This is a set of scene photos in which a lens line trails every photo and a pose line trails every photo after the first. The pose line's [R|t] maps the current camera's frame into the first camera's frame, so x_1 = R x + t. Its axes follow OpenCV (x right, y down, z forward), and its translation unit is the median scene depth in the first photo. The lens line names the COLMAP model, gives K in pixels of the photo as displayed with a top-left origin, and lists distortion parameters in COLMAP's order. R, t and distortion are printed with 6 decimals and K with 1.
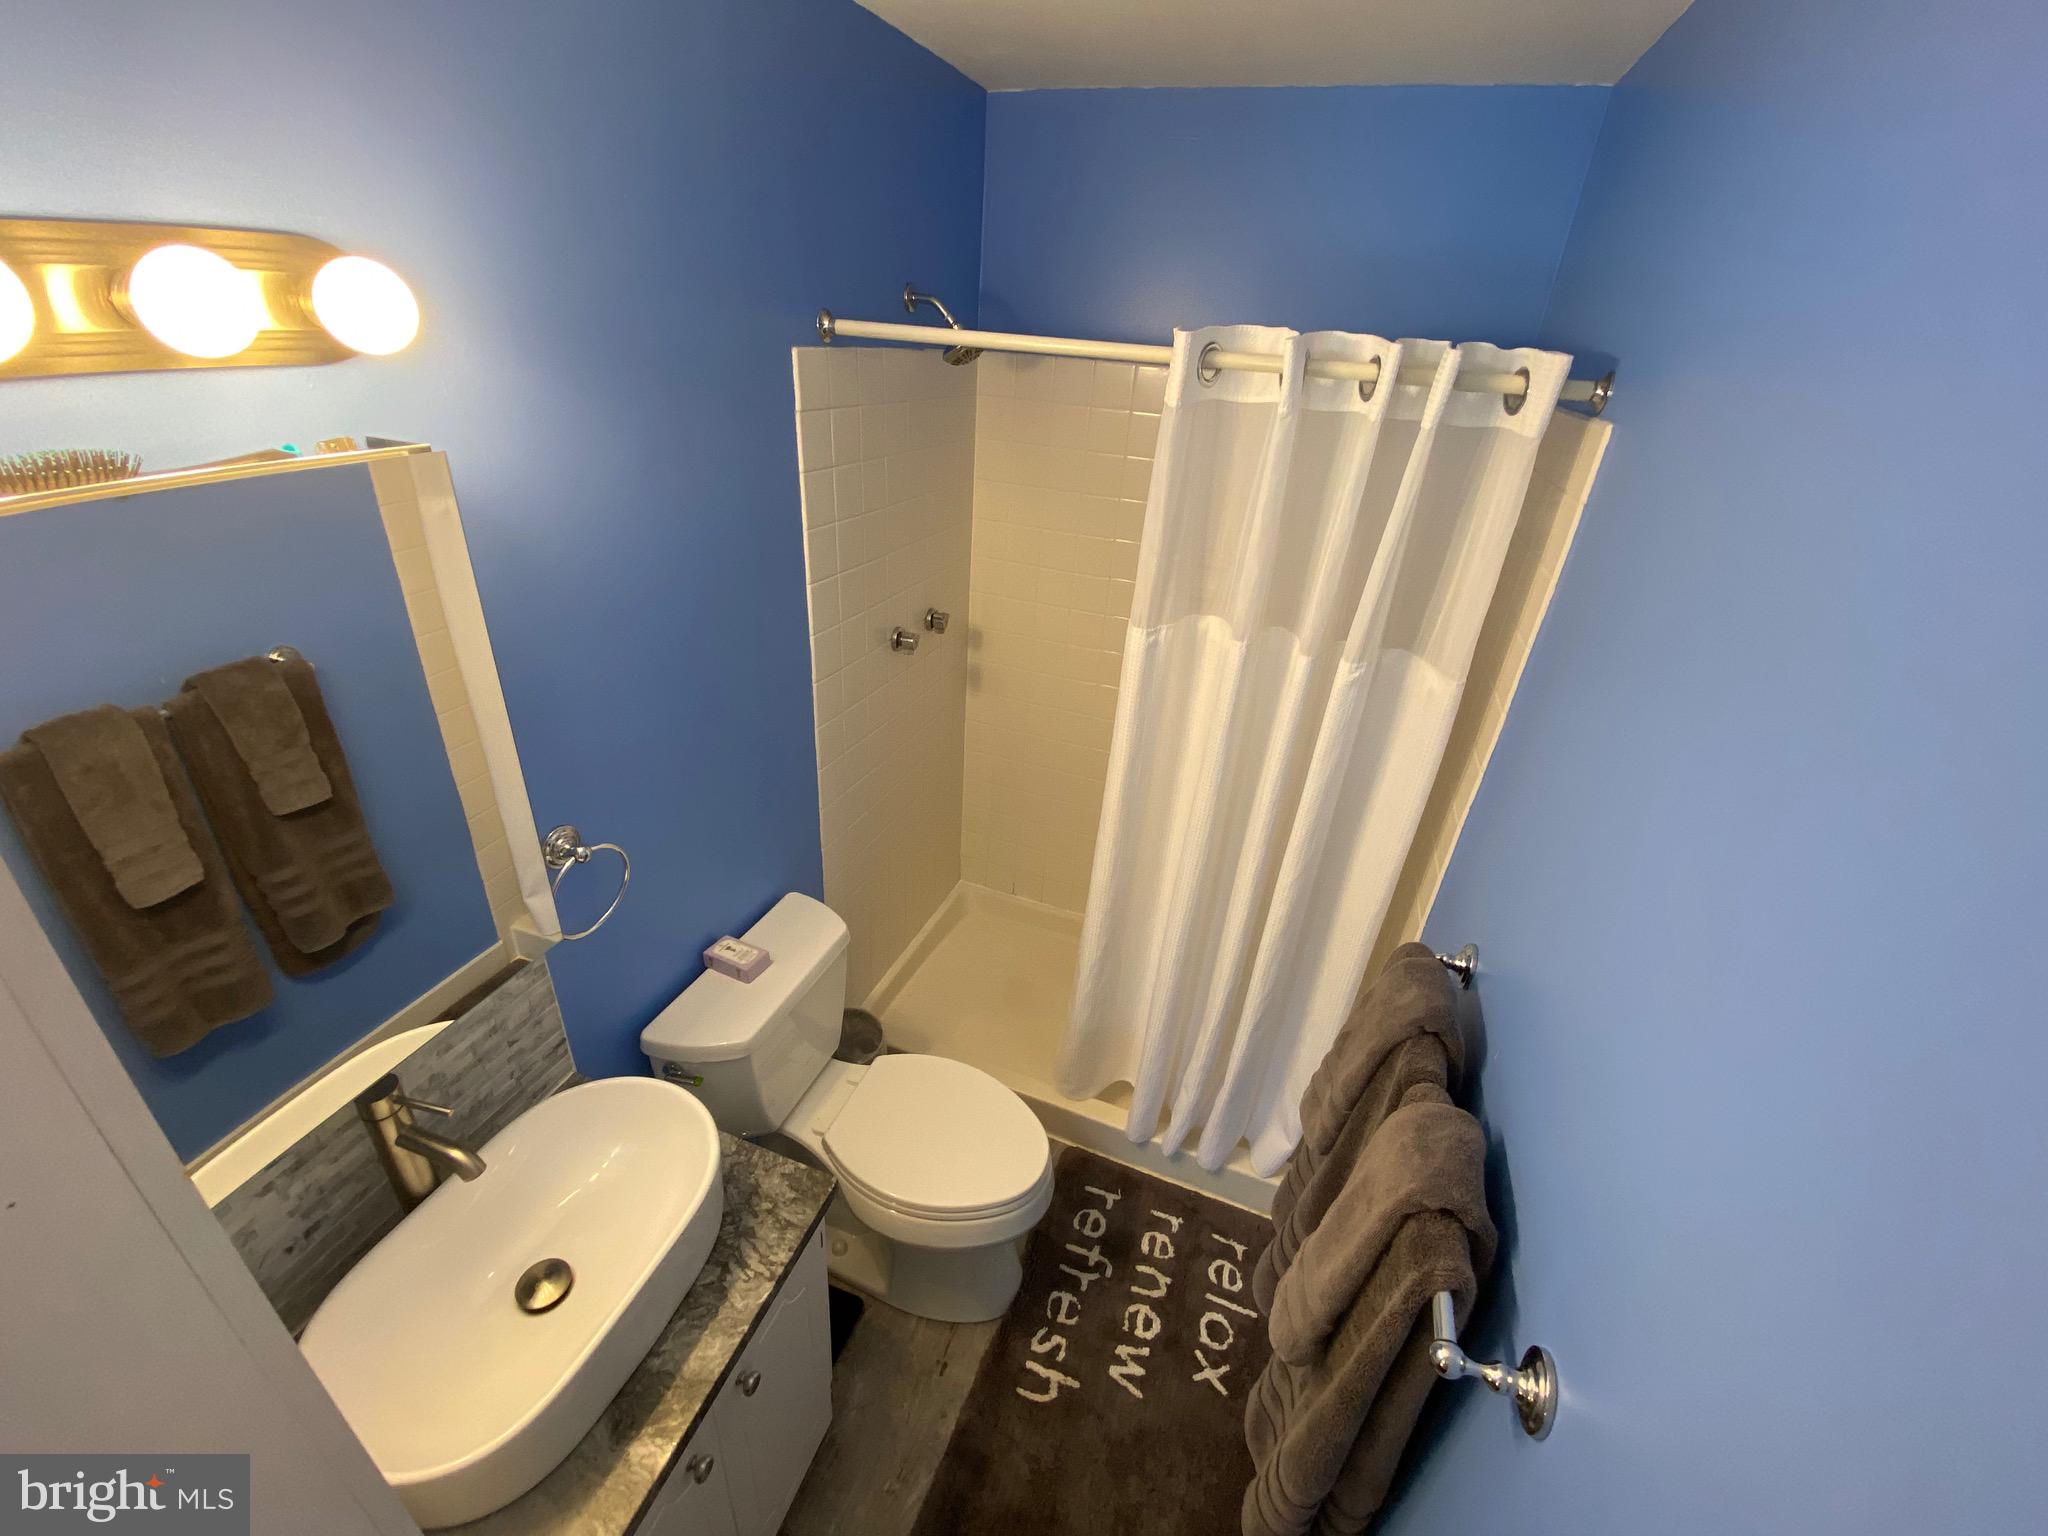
lens RADIAL K [[829.1, 0, 1032.2], [0, 829.1, 770.5], [0, 0, 1]] dist [0.013015, -0.015968]
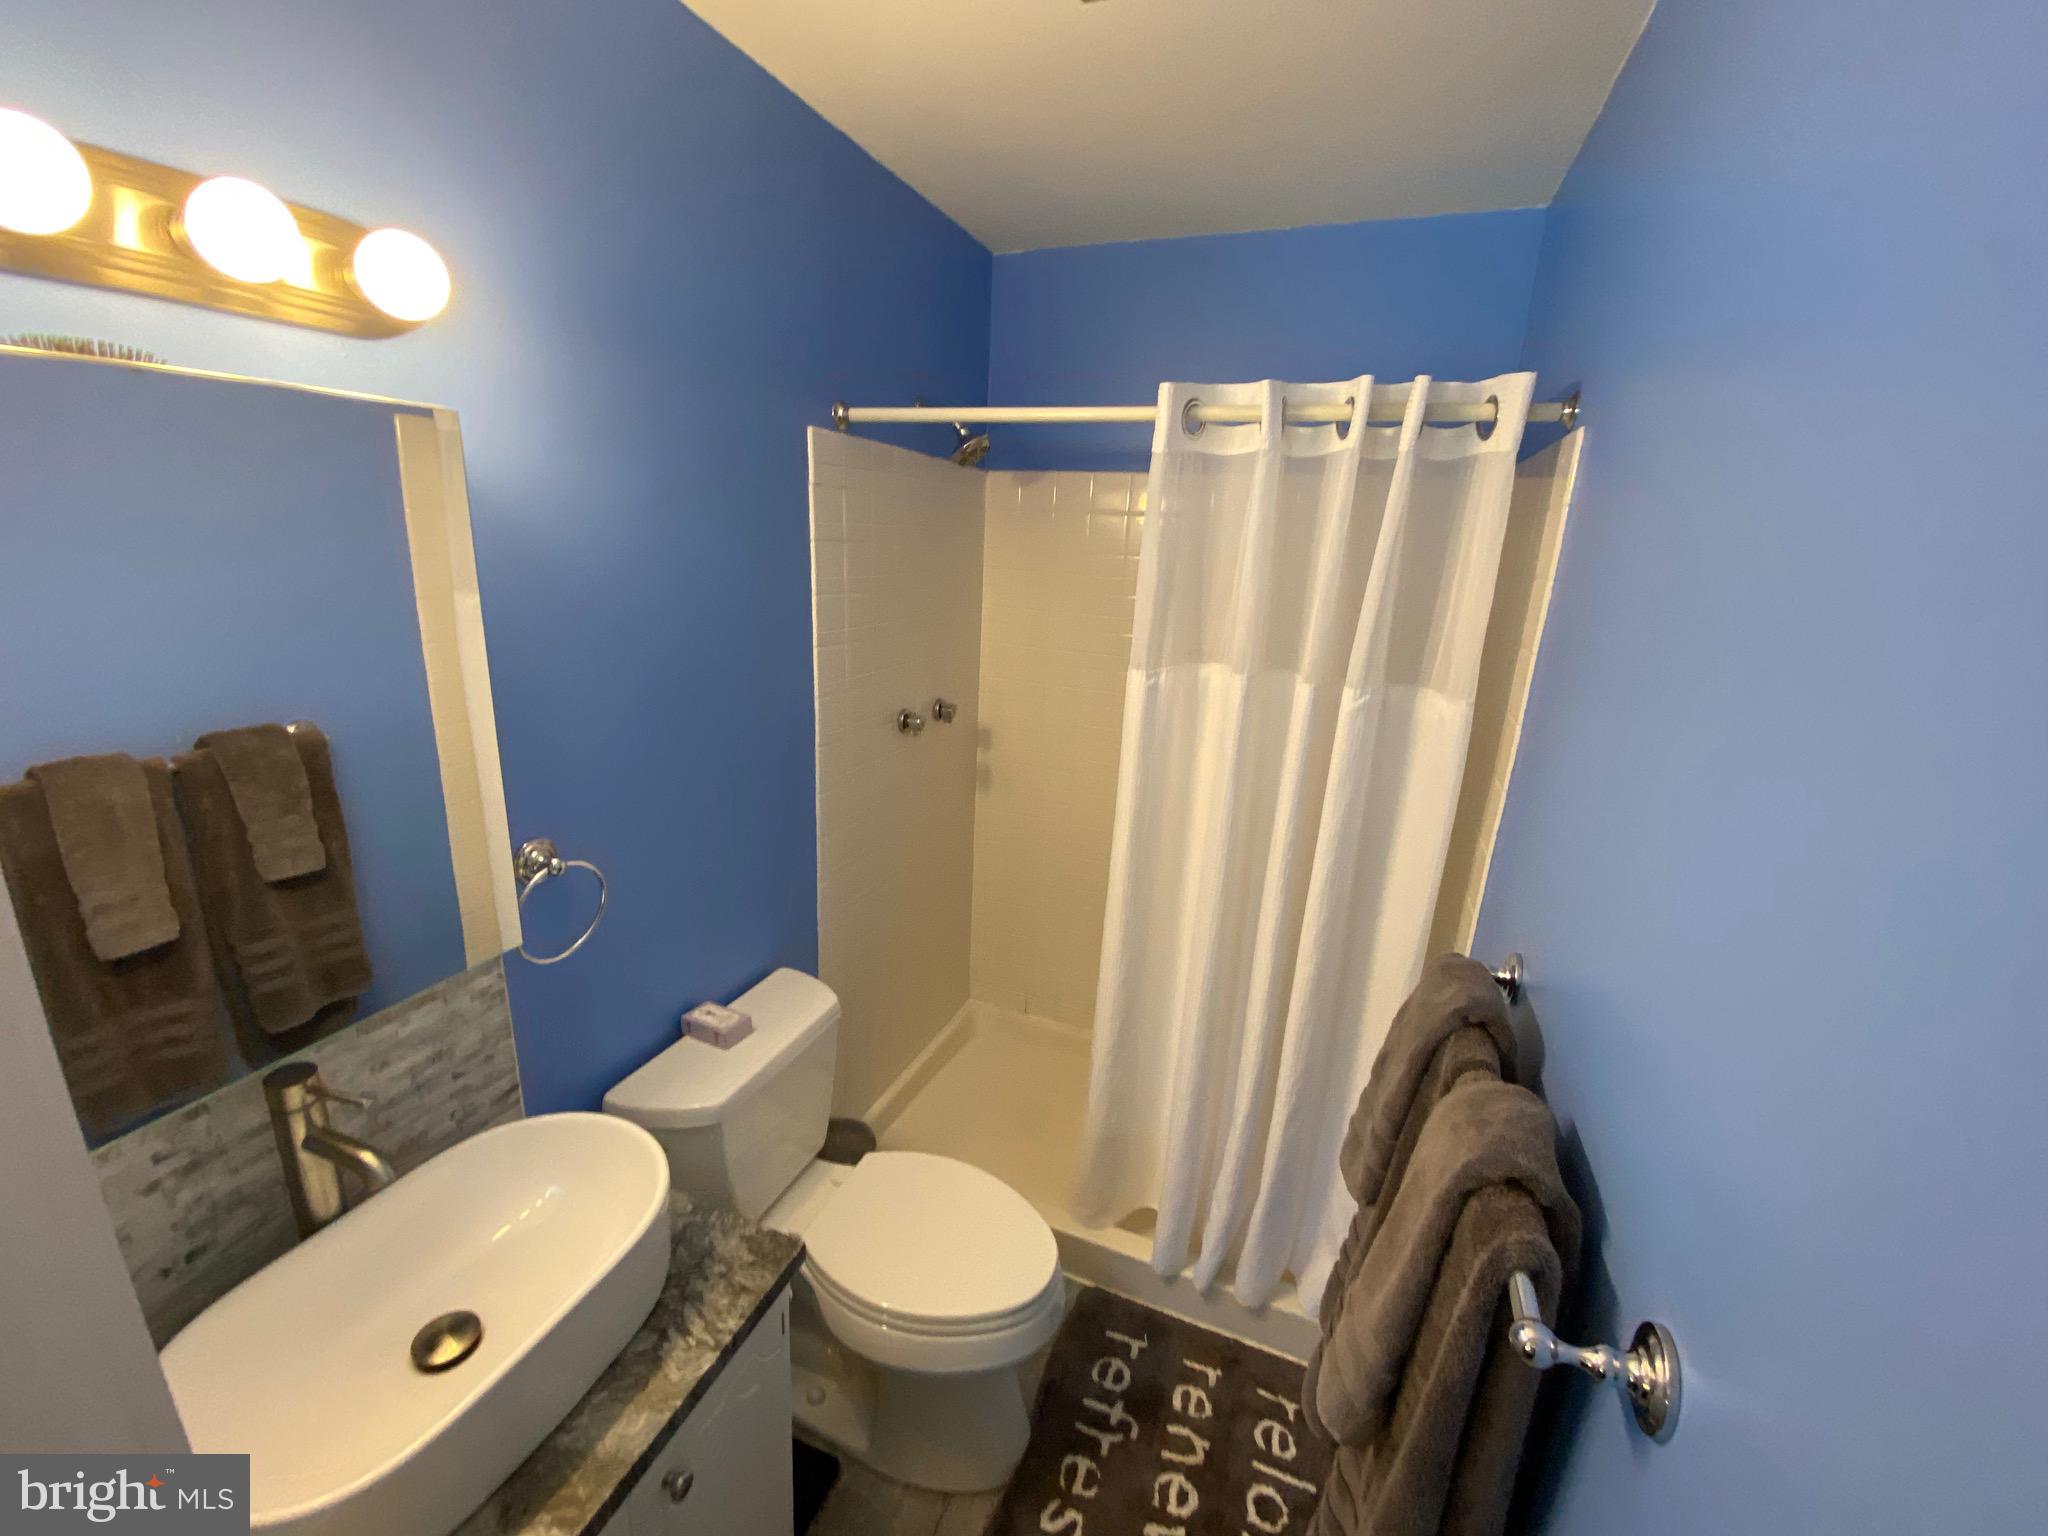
lens RADIAL K [[829.1, 0, 1031.7], [0, 829.1, 773.9], [0, 0, 1]] dist [0.013015, -0.015968]
pose [[0.999523, -0.014103, -0.027480, 0.029633], [0.007799, 0.976080, -0.217271, 0.192165], [0.029886, 0.216953, 0.975725, 0.055814]]
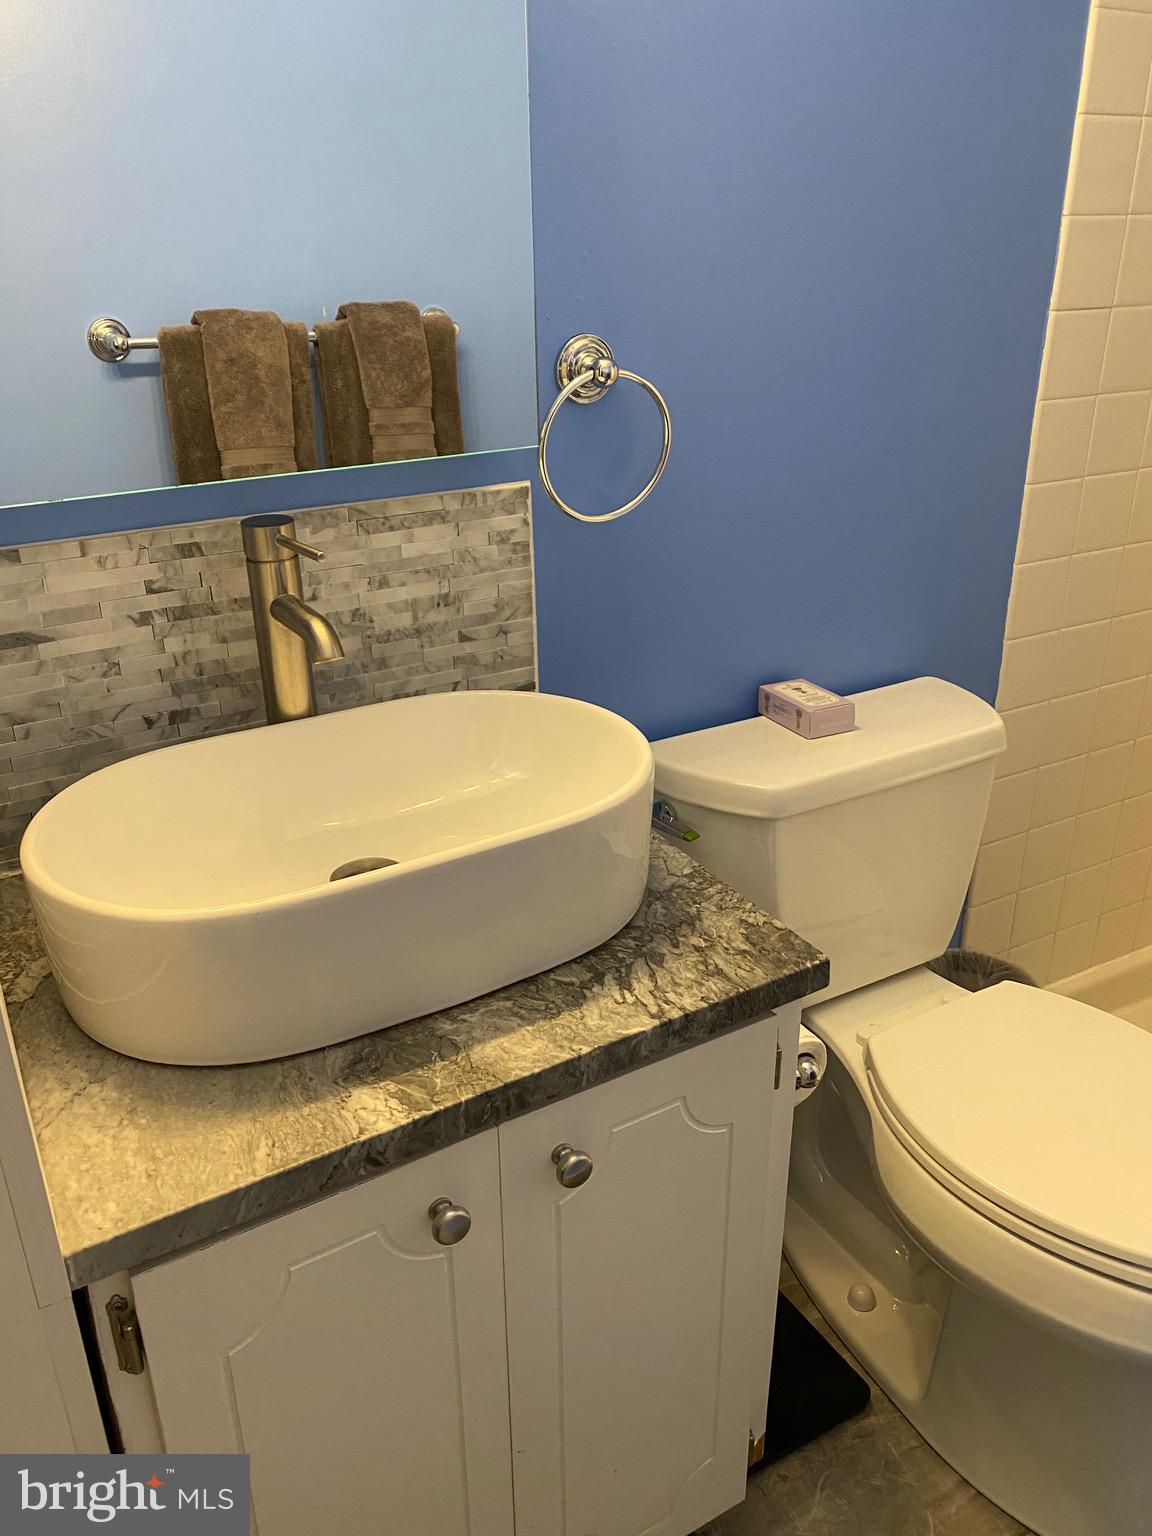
lens RADIAL K [[1187.1, 0, 582.0], [0, 1187.1, 773.6], [0, 0, 1]] dist [0.046013, -0.030616]
pose [[0.756236, 0.180352, -0.628952, 0.097932], [-0.243846, 0.969696, -0.015133, 0.398833], [0.607163, 0.164812, 0.777297, 0.273724]]
